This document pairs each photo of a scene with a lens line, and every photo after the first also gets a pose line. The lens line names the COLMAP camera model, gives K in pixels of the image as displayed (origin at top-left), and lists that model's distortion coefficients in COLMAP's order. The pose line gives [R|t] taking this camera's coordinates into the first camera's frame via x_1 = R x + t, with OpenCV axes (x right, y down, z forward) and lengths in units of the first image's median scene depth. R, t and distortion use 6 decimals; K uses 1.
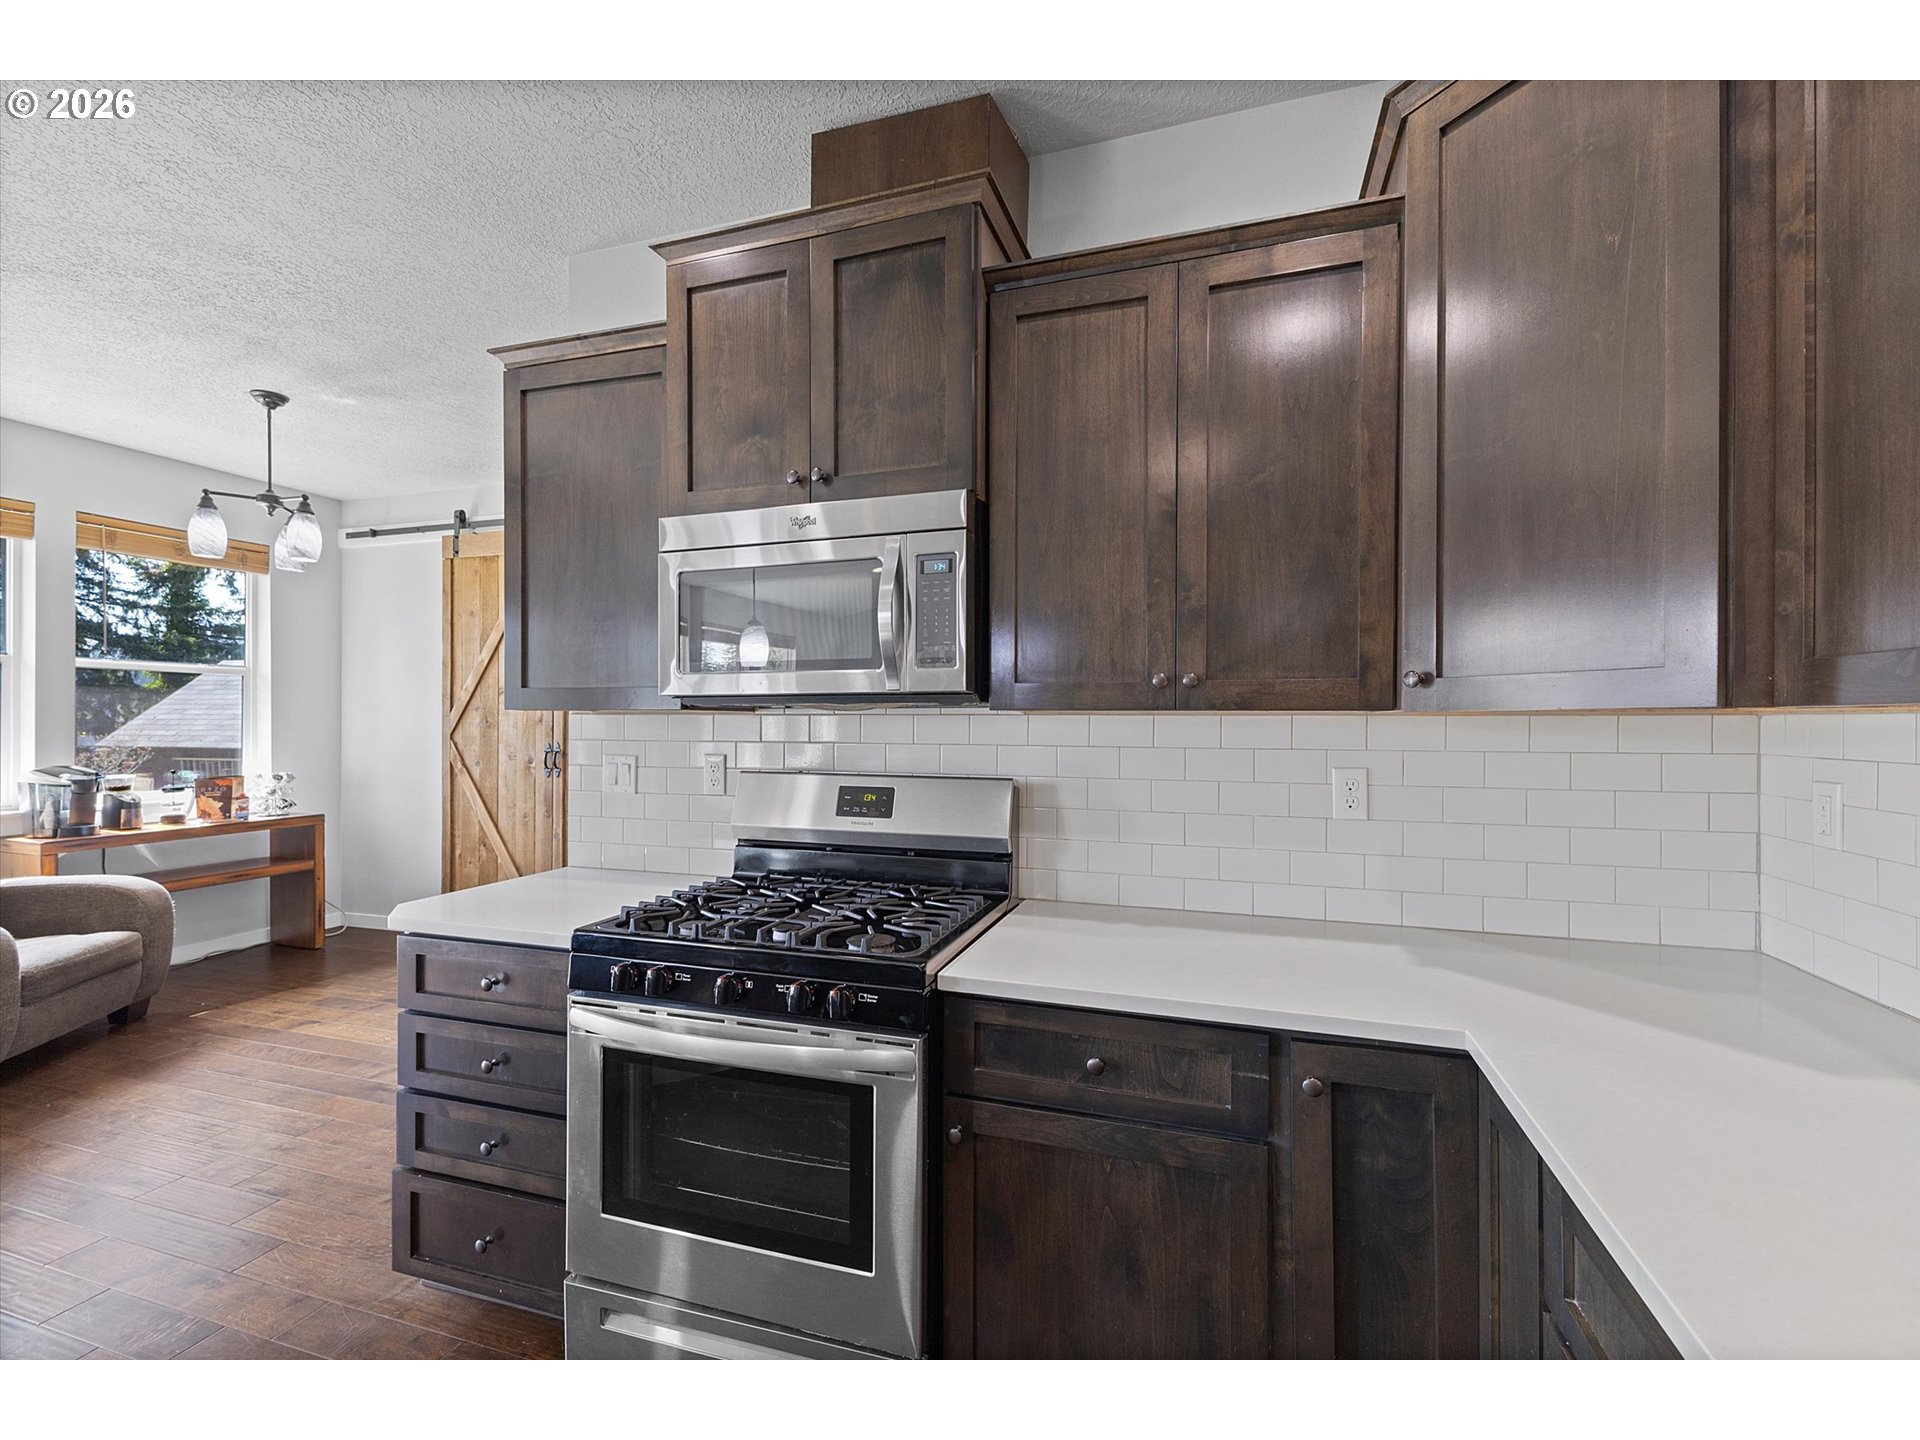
lens RADIAL K [[785.7, 0, 992.5], [0, 785.7, 724.5], [0, 0, 1]] dist [-0.000936, -0.000169]
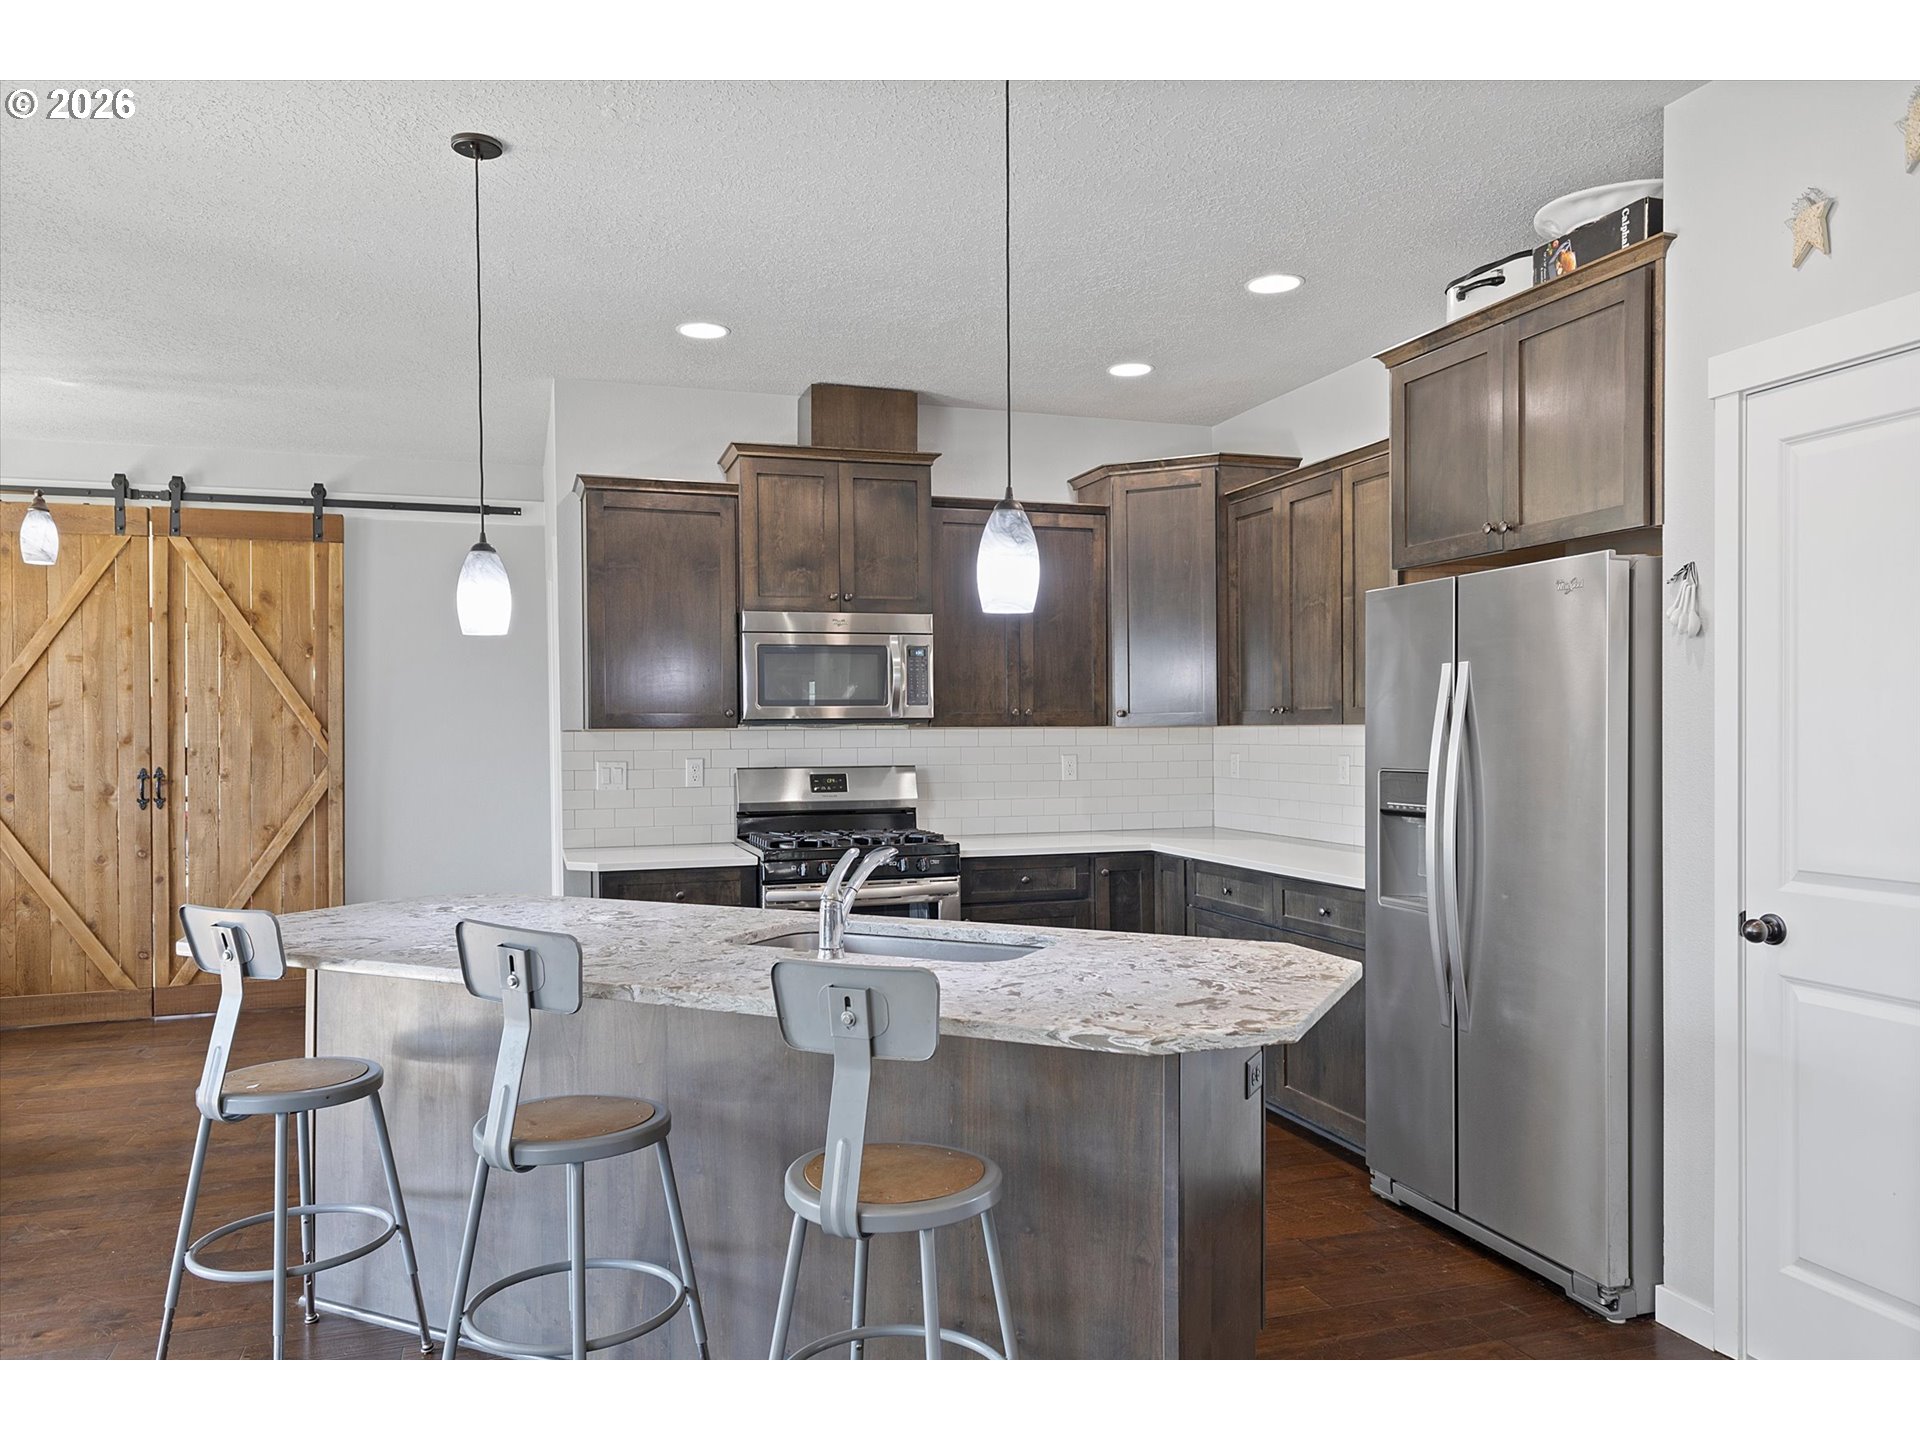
lens RADIAL K [[1300.4, 0, 924.7], [0, 1300.4, 744.3], [0, 0, 1]] dist [0.001942, -0.001078]
pose [[0.823749, -0.013744, 0.566788, -1.882037], [0.012272, 0.999904, 0.006411, 0.002897], [-0.566821, 0.001675, 0.823839, -1.652436]]
